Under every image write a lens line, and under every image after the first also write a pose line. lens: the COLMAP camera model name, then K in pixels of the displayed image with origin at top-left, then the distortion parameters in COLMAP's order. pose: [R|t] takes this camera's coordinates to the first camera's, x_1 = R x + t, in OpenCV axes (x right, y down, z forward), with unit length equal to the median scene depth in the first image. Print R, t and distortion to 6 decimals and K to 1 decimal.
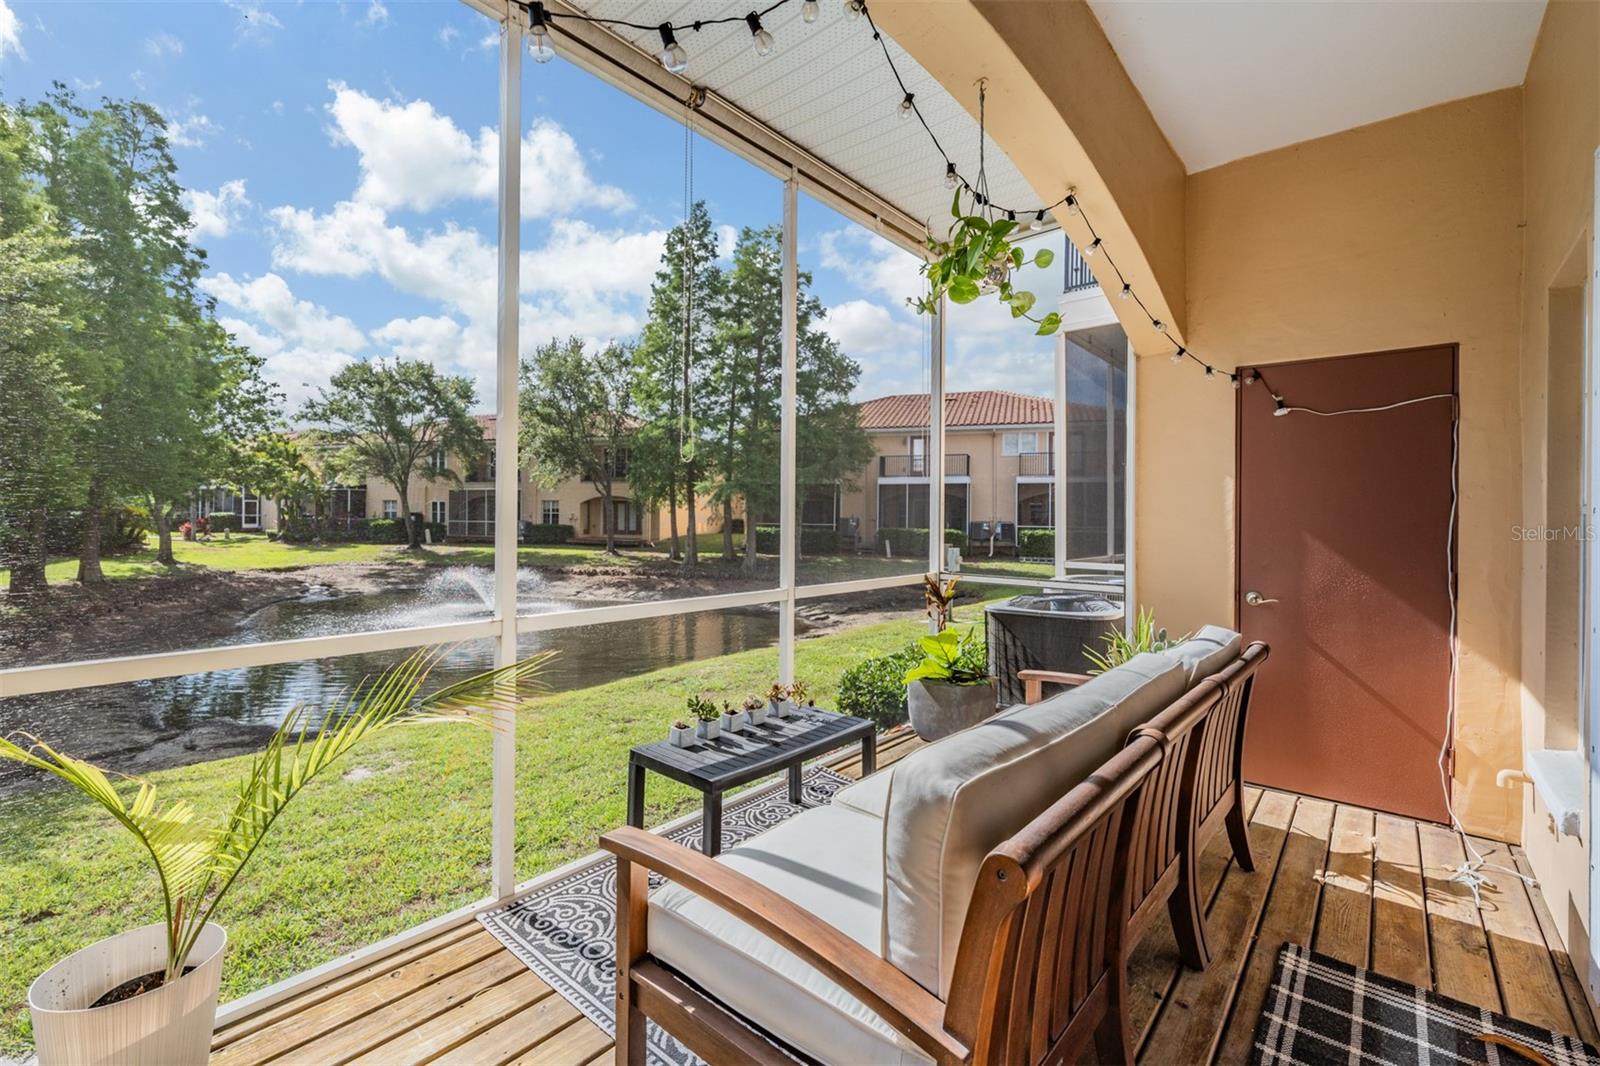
lens RADIAL K [[702.0, 0, 799.7], [0, 702.0, 515.4], [0, 0, 1]] dist [0.000049, -0.000783]
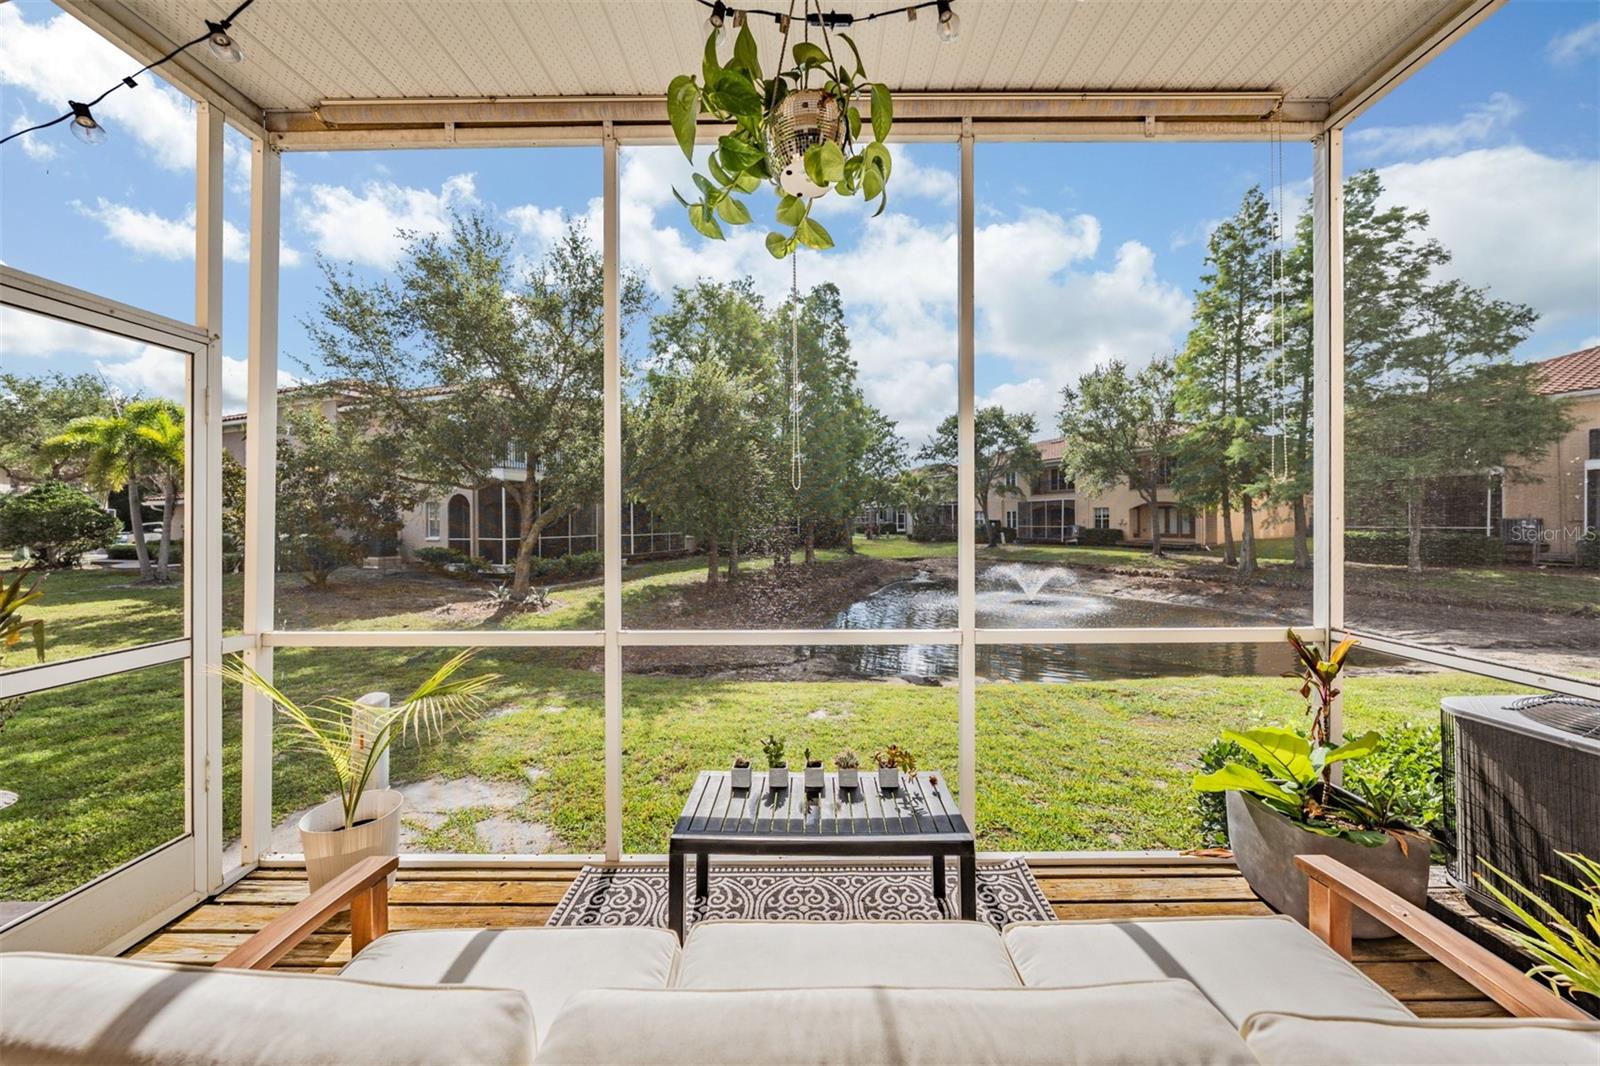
lens RADIAL K [[561.7, 0, 800.8], [0, 561.7, 521.7], [0, 0, 1]] dist [-0.002134, -0.000107]
pose [[0.642512, -0.013615, -0.766155, 0.039866], [0.015707, 0.999866, -0.004596, -0.002549], [0.766115, -0.009081, 0.642640, 0.046168]]
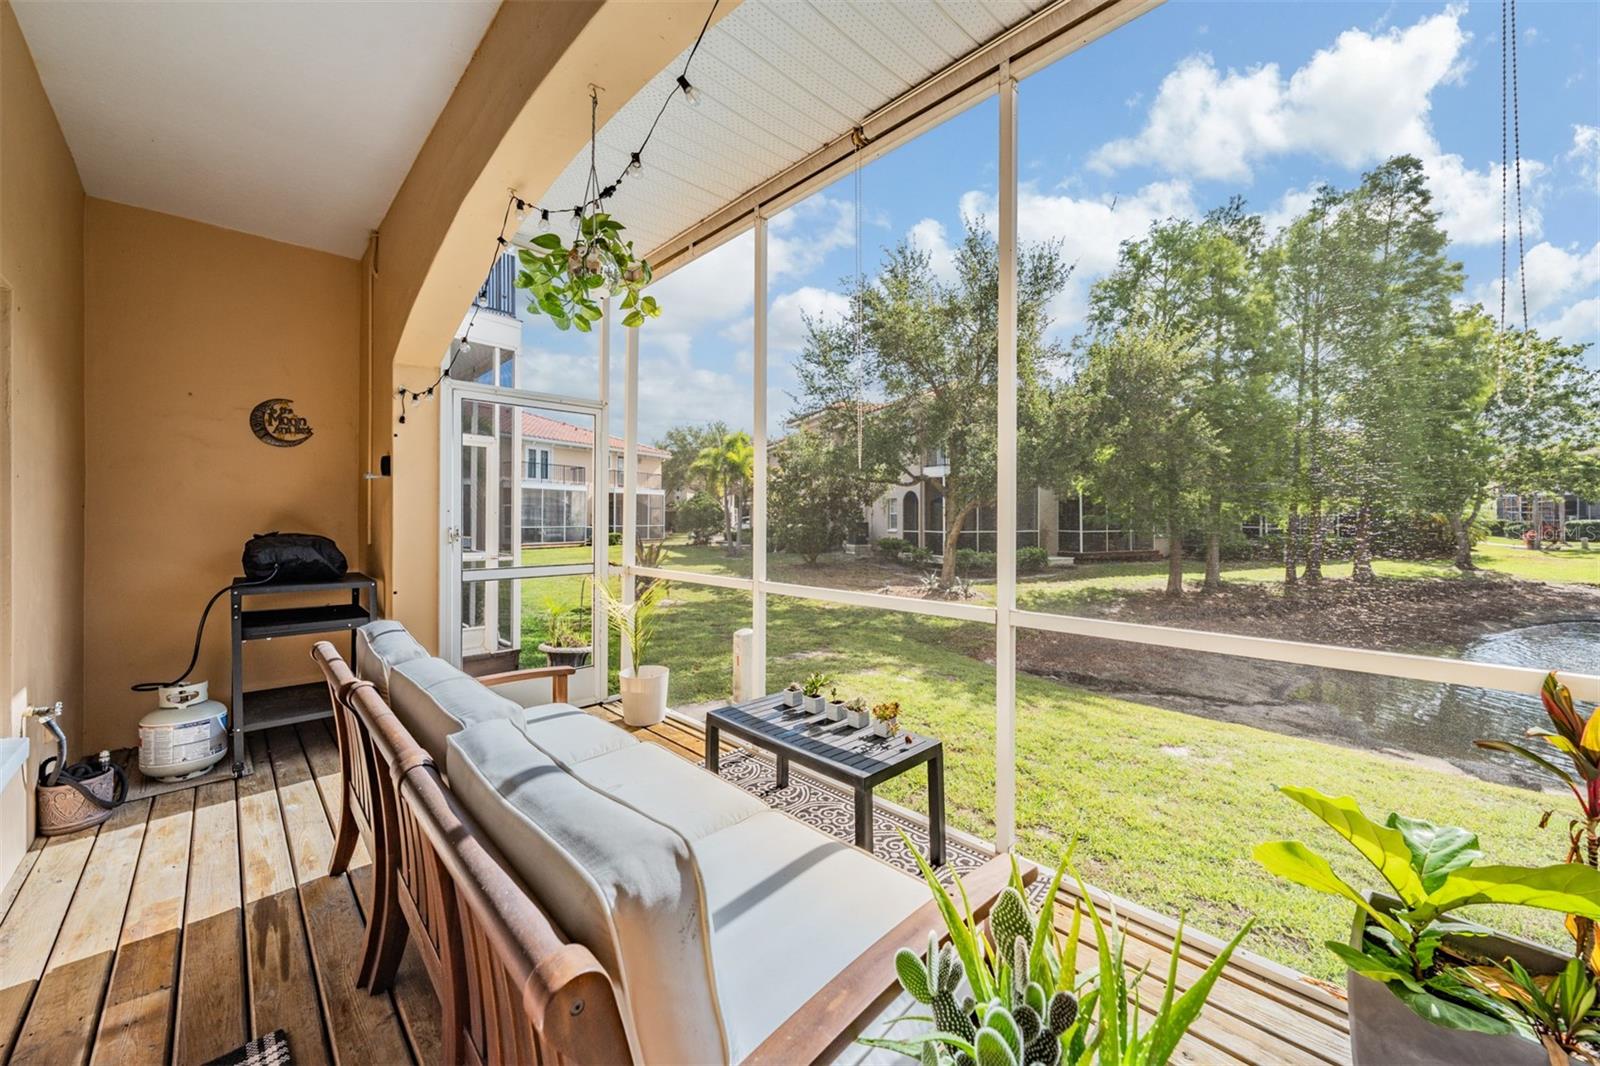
lens RADIAL K [[599.1, 0, 801.4], [0, 599.1, 516.9], [0, 0, 1]] dist [-0.001562, -0.000177]
pose [[-0.097297, -0.015278, -0.995138, 0.071802], [0.003000, 0.999873, -0.015644, 0.001285], [0.995251, -0.004508, -0.097239, 0.091294]]
